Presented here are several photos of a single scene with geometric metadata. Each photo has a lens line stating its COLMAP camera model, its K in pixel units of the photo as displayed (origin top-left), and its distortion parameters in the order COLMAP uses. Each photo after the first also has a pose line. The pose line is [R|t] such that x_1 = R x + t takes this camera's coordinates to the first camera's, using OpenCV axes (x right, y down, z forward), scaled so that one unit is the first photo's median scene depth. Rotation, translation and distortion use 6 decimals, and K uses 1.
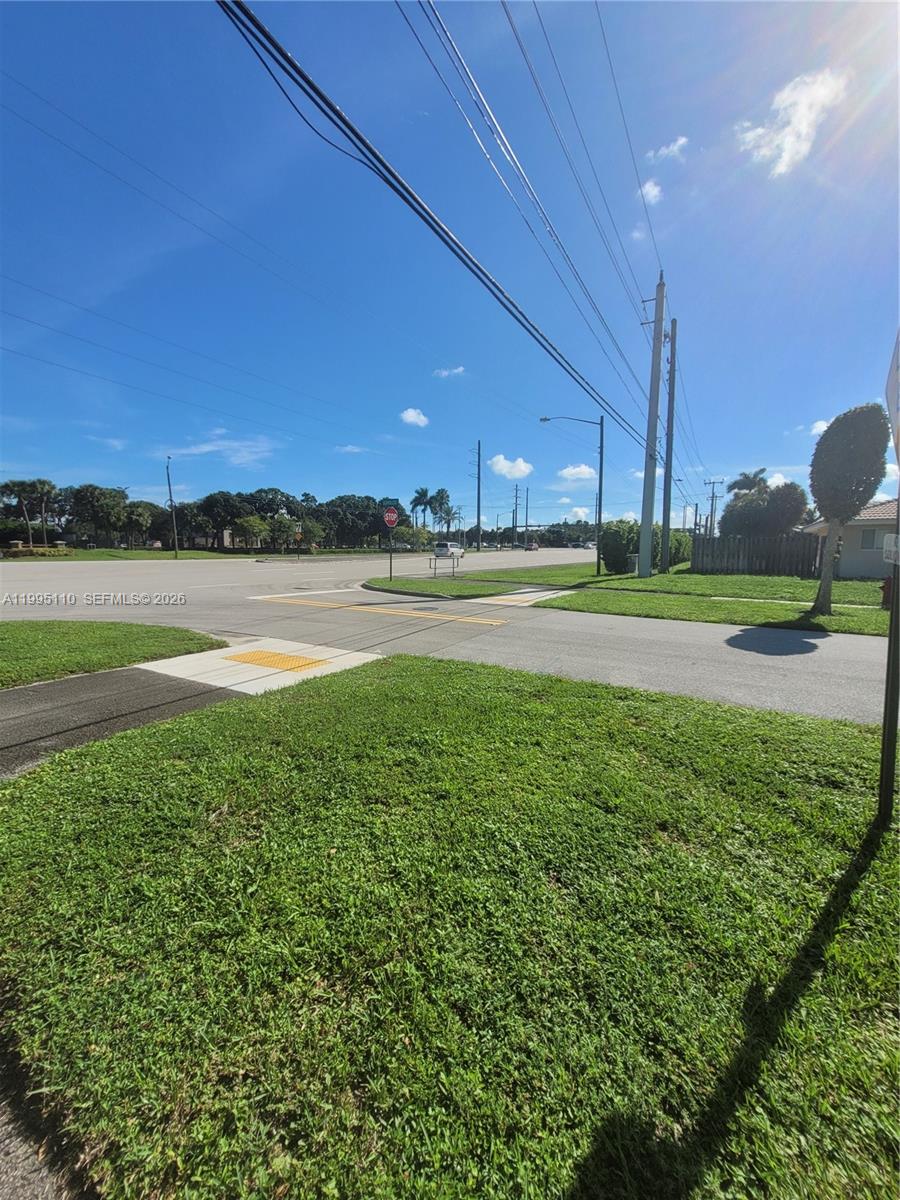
lens RADIAL K [[472.7, 0, 450.9], [0, 472.7, 600.7], [0, 0, 1]] dist [0.007838, -0.000466]
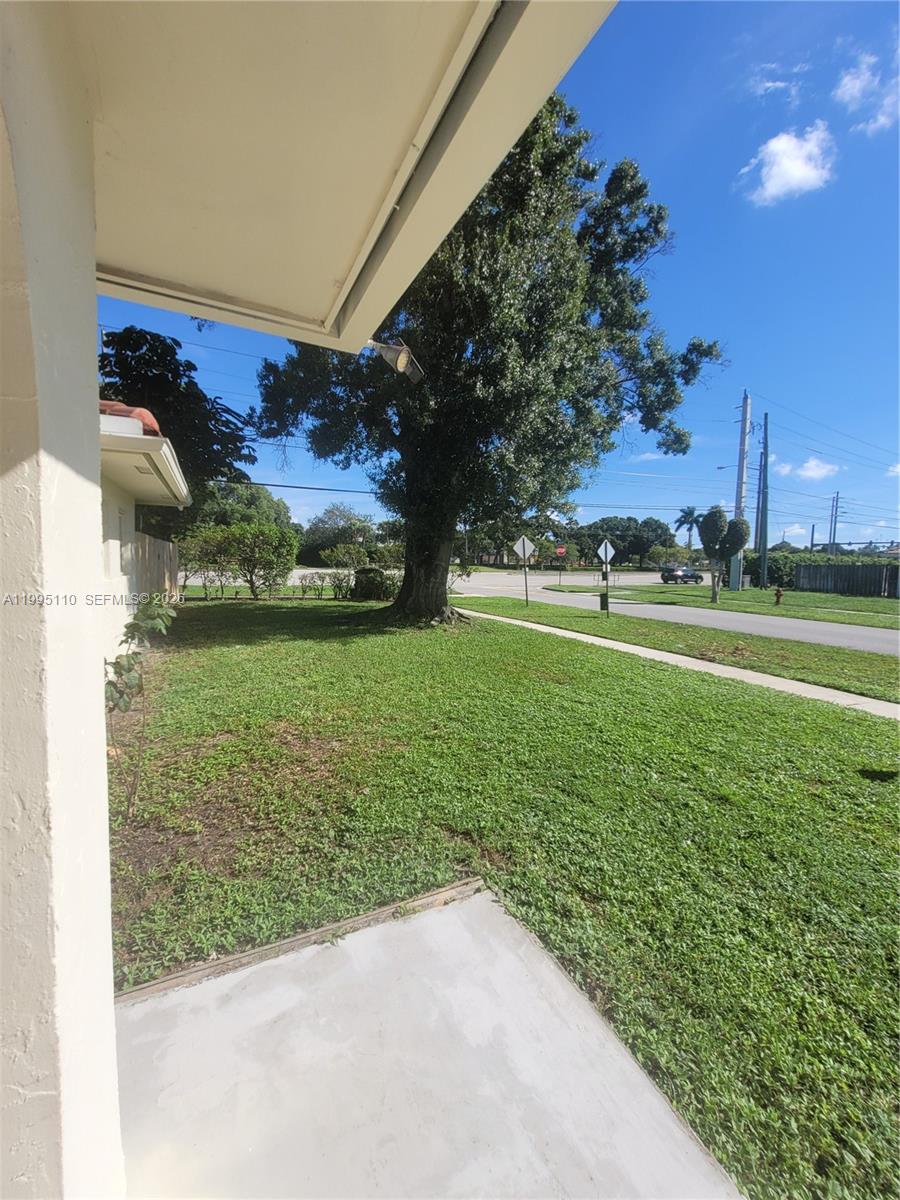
lens RADIAL K [[472.7, 0, 450.9], [0, 472.7, 600.7], [0, 0, 1]] dist [0.007838, -0.000466]
pose [[0.844269, 0.055160, -0.533073, 0.058842], [-0.074551, 0.997106, -0.014895, 0.008480], [0.530709, 0.052317, 0.845938, -0.088329]]
